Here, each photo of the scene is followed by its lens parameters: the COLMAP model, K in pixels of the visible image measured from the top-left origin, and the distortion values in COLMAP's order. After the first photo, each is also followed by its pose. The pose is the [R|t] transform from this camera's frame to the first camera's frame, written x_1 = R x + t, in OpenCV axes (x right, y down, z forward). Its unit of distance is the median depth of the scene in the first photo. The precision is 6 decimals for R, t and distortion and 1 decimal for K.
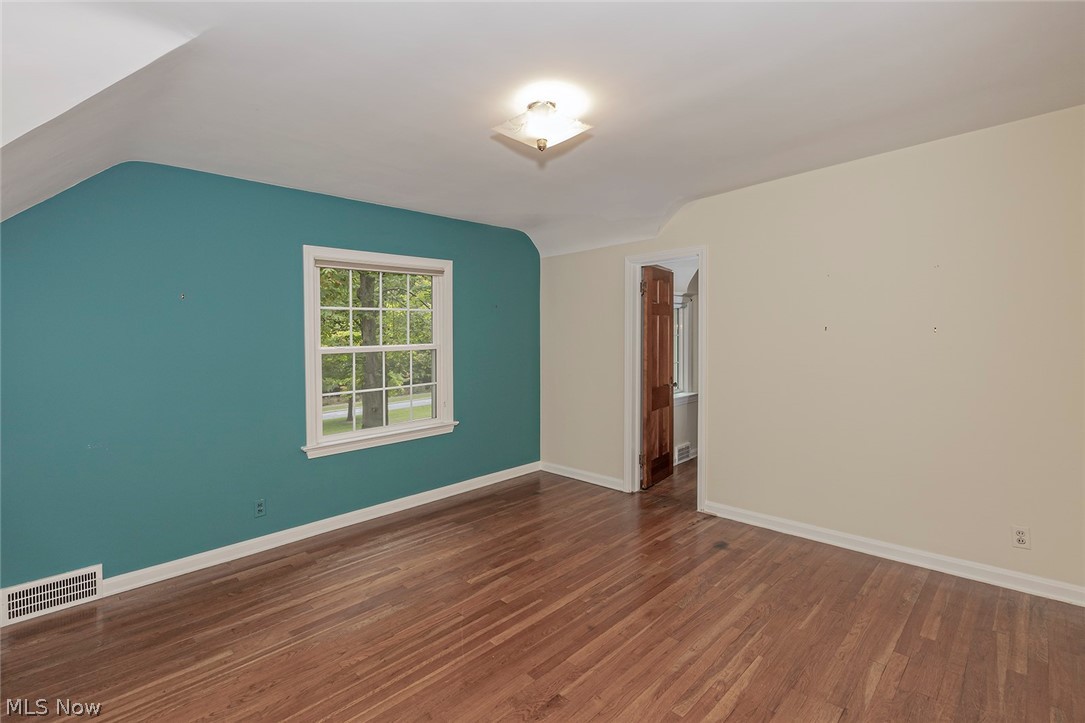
lens RADIAL K [[504.5, 0, 542.5], [0, 504.5, 361.5], [0, 0, 1]] dist [-0.002086, -0.000357]
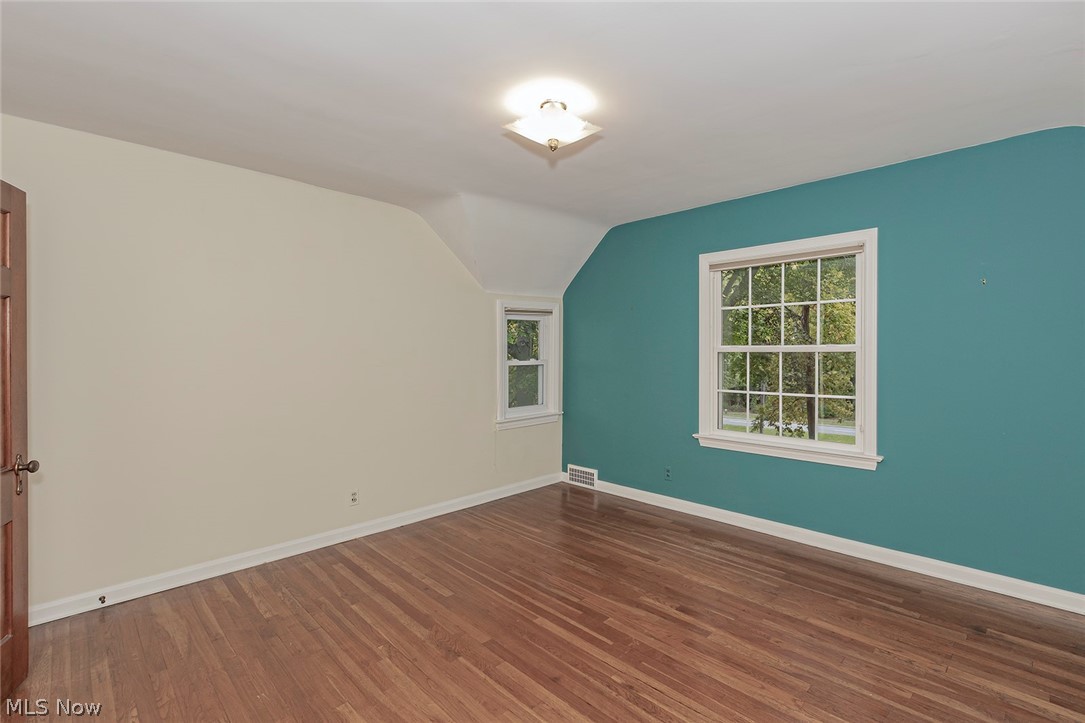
lens RADIAL K [[499.2, 0, 541.7], [0, 499.2, 342.8], [0, 0, 1]] dist [-0.002250, -0.000558]
pose [[-0.028375, 0.016561, -0.999460, 0.688089], [-0.038087, 0.999119, 0.017637, -0.042744], [0.998871, 0.038567, -0.027720, 0.718604]]
